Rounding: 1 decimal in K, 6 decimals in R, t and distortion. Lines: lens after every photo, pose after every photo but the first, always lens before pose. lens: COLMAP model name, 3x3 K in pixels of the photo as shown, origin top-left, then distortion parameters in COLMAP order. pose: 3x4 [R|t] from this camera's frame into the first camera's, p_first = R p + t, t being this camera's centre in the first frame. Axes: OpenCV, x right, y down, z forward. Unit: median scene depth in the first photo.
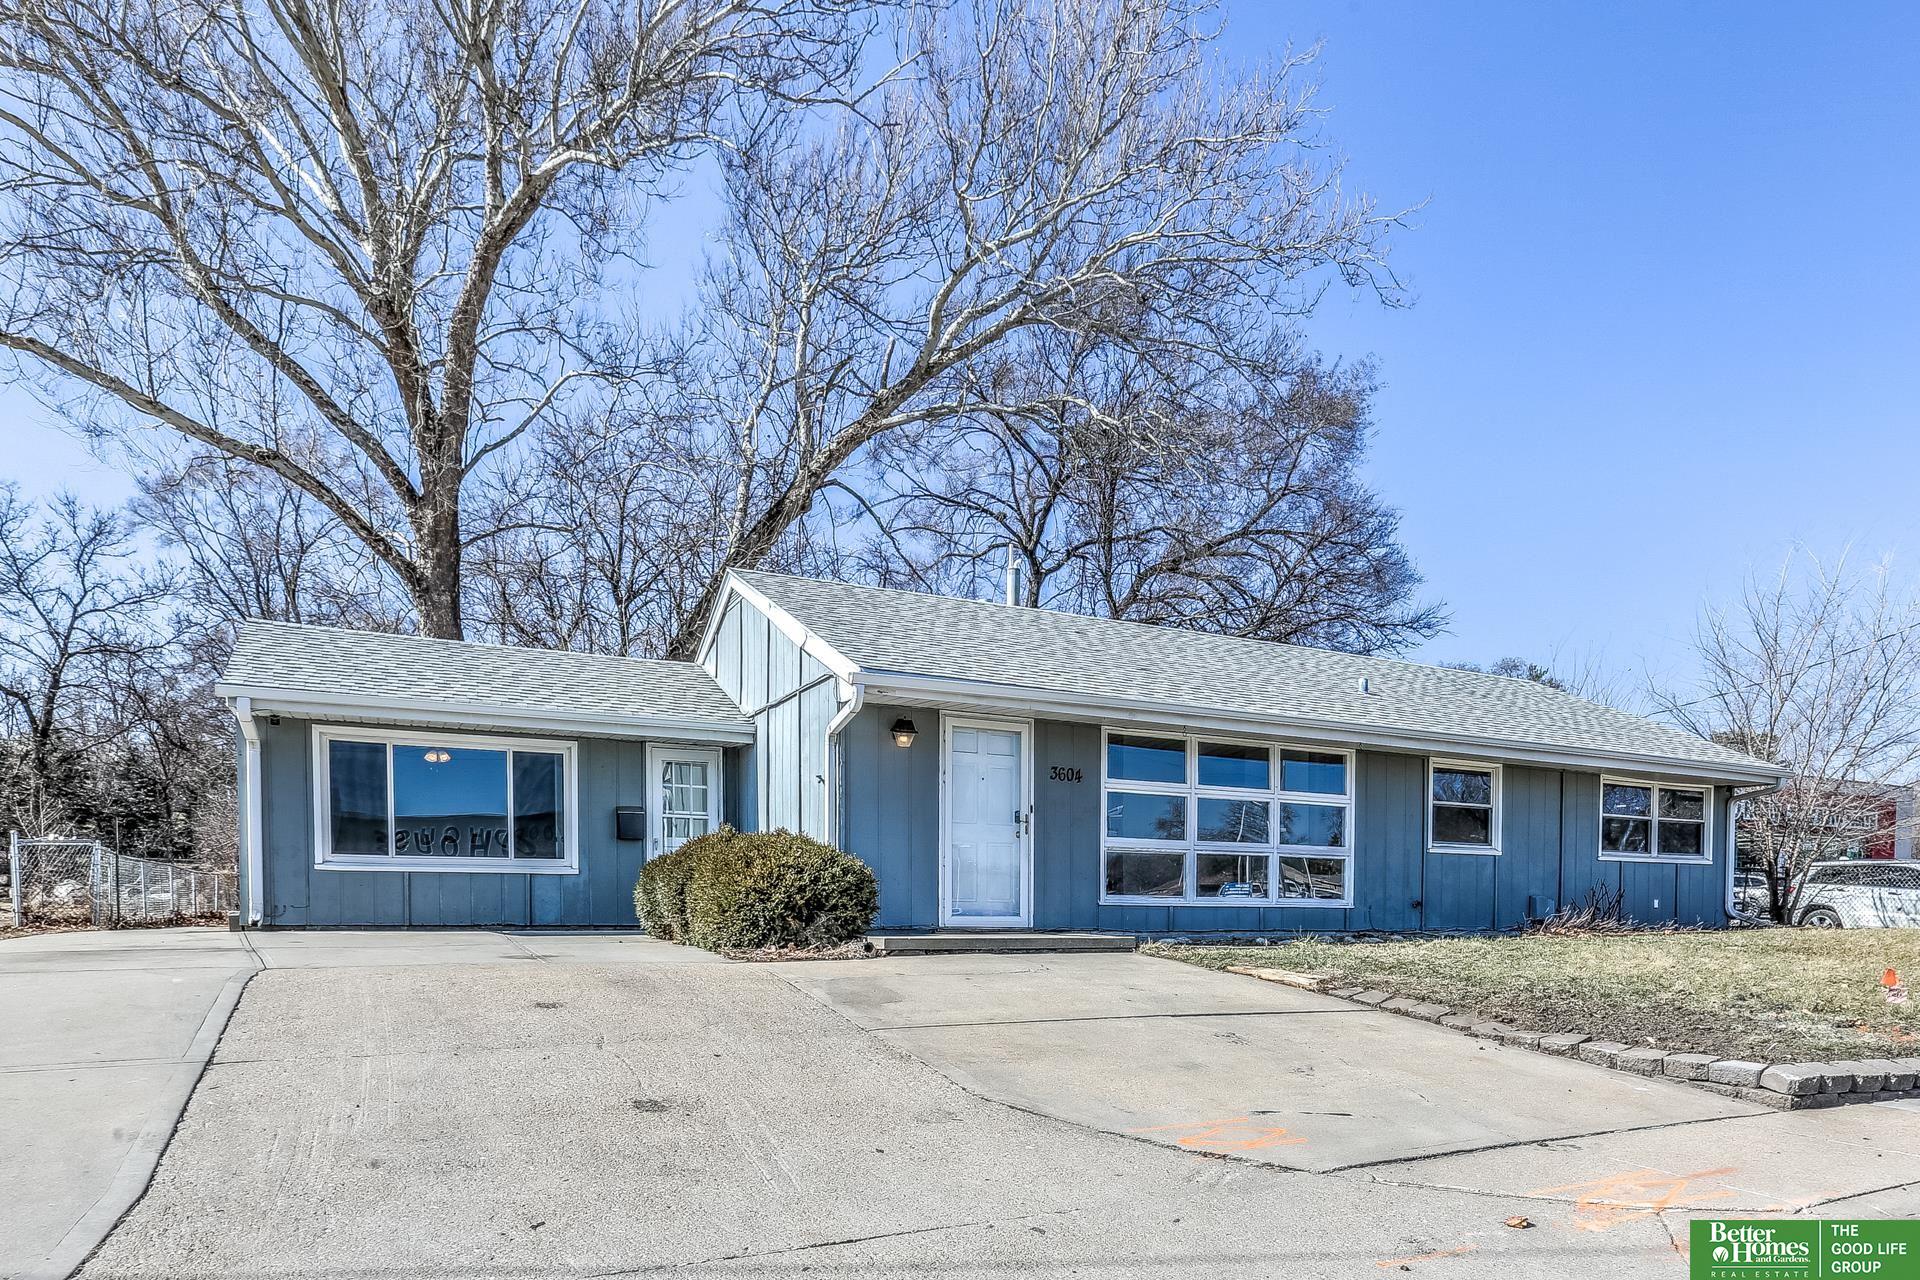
lens RADIAL K [[897.2, 0, 1022.9], [0, 897.2, 743.4], [0, 0, 1]] dist [-0.010269, 0.000823]
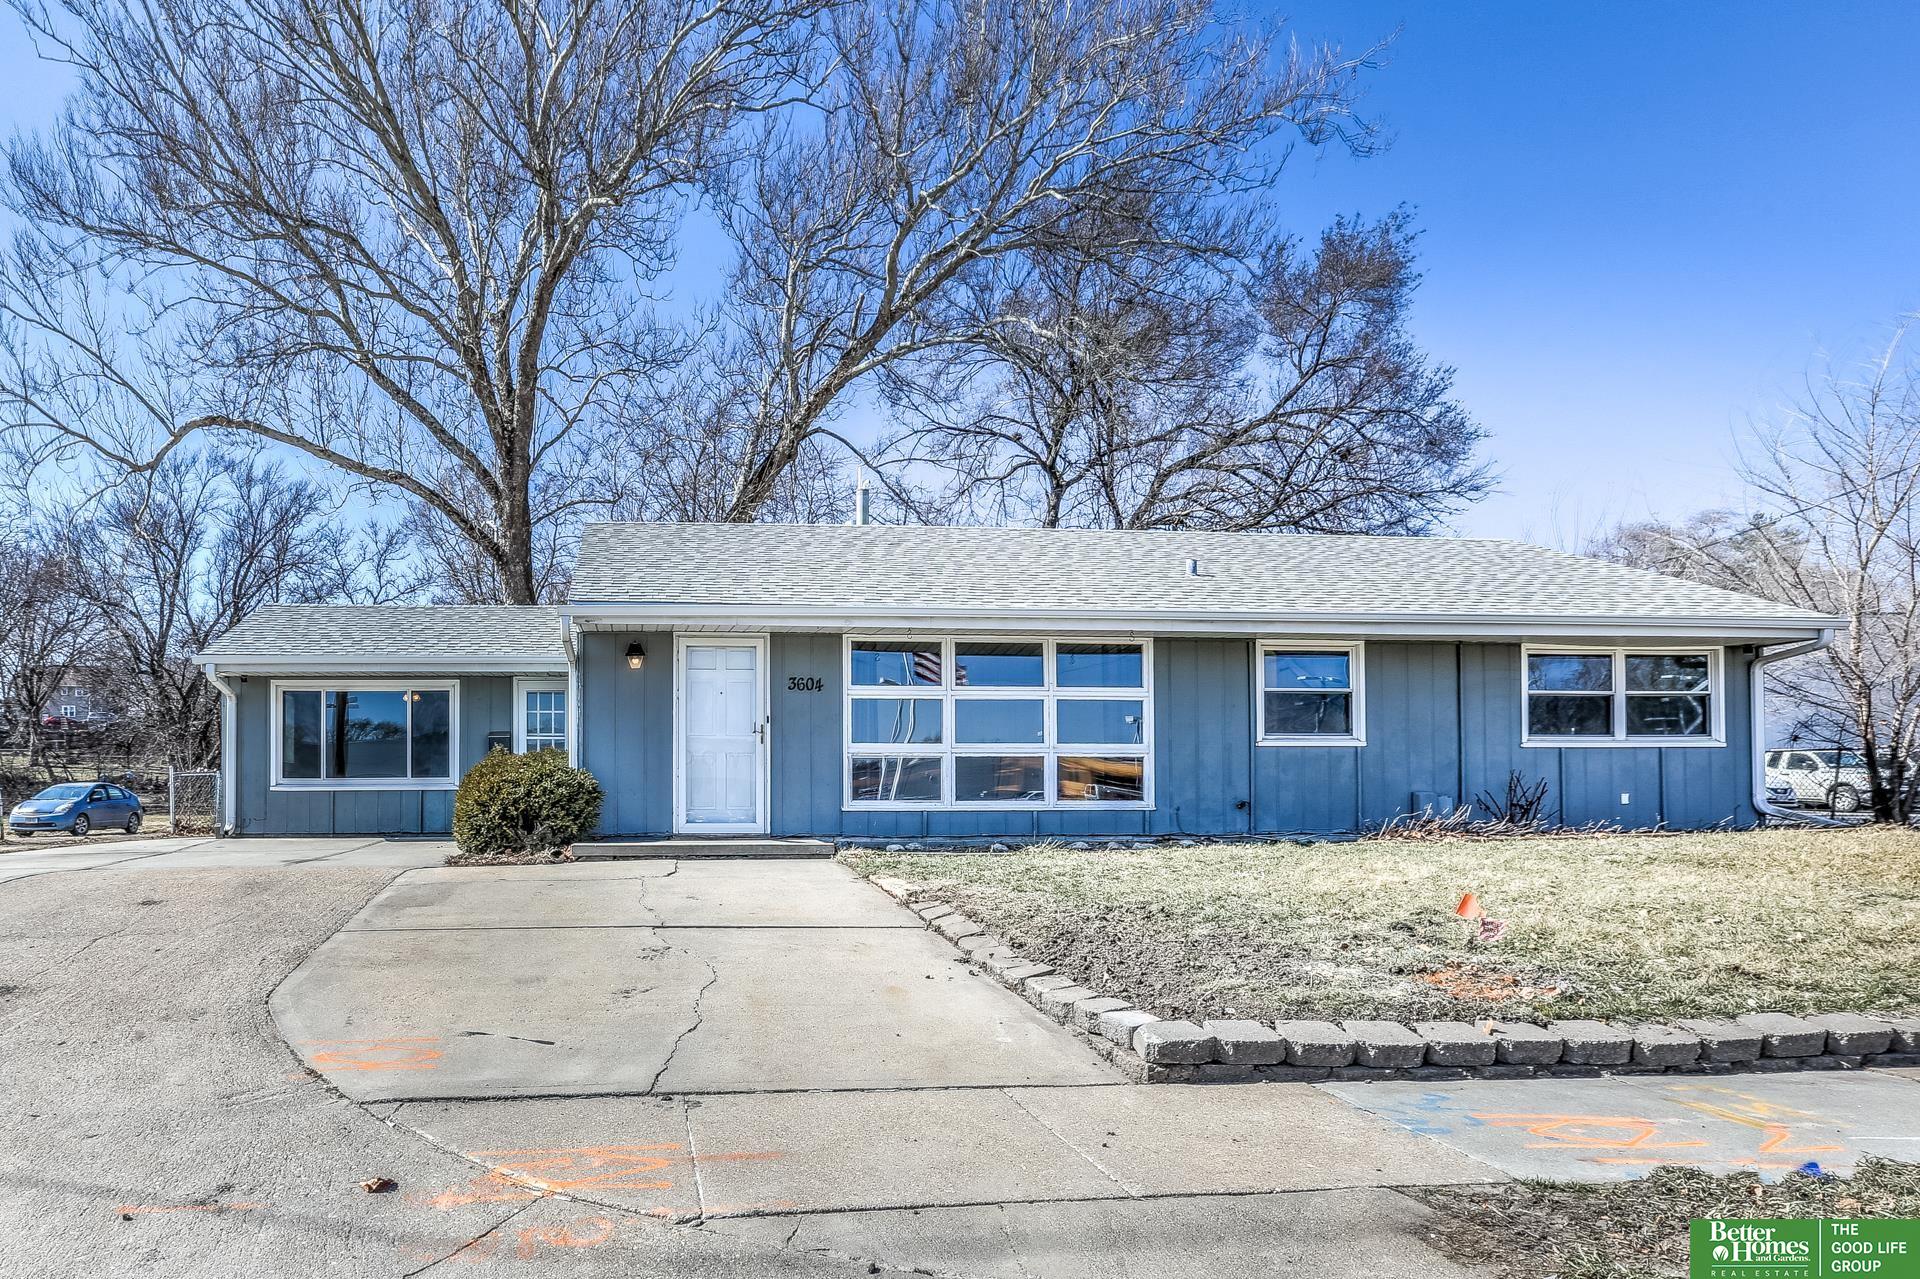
lens RADIAL K [[823.8, 0, 802.9], [0, 823.8, 634.3], [0, 0, 1]] dist [-0.013284, 0.000370]
pose [[0.949212, -0.077066, -0.305053, 0.296272], [0.067914, 0.996868, -0.040519, 0.013654], [0.307220, 0.017743, 0.951473, 0.084789]]
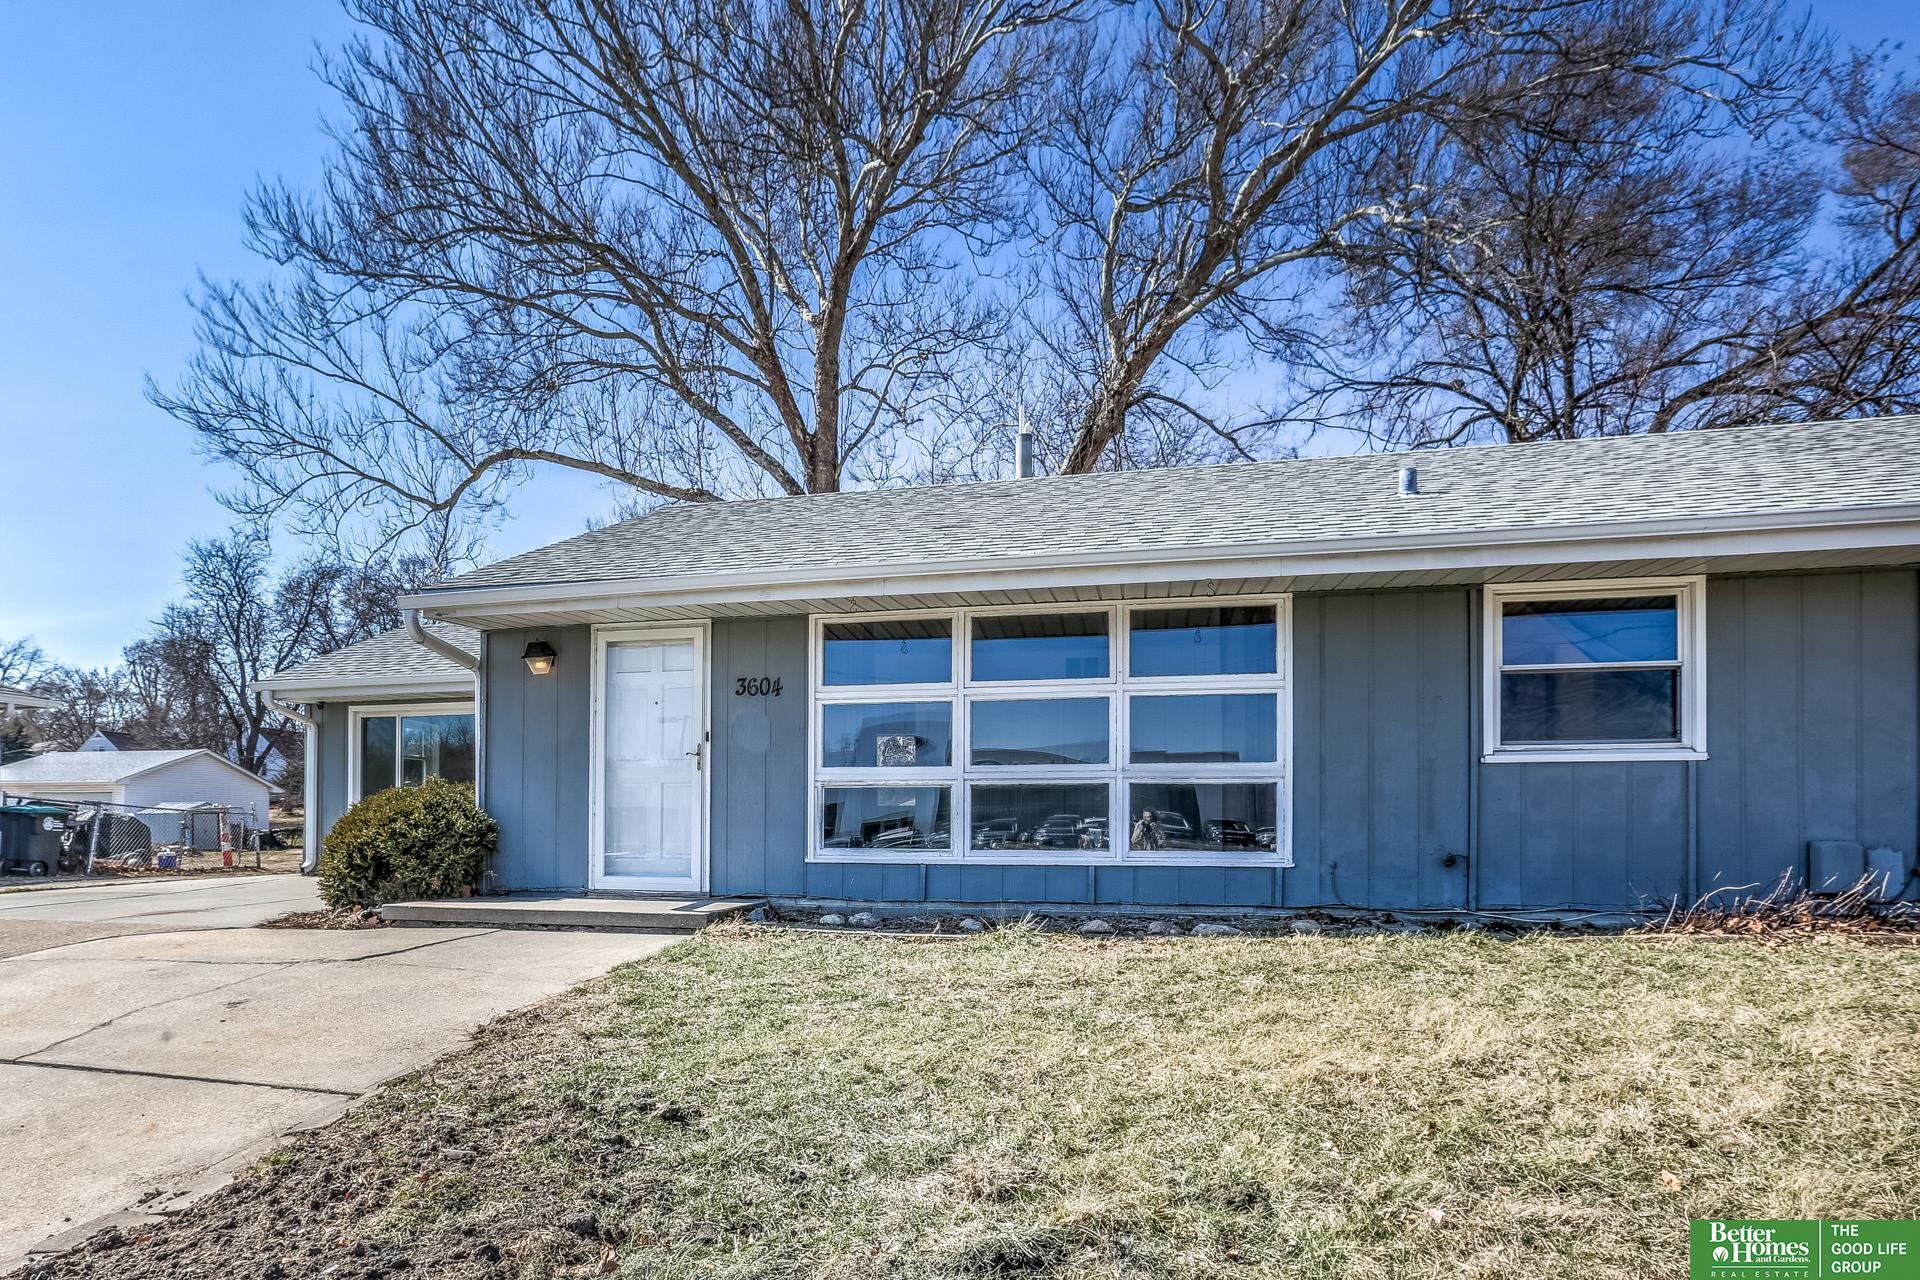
lens RADIAL K [[904.7, 0, 956.3], [0, 904.7, 668.3], [0, 0, 1]] dist [-0.041618, 0.028464]
pose [[0.828310, -0.108121, -0.549739, 0.520140], [0.104248, 0.993810, -0.038385, 0.056768], [0.550487, -0.025515, 0.834454, 0.406494]]
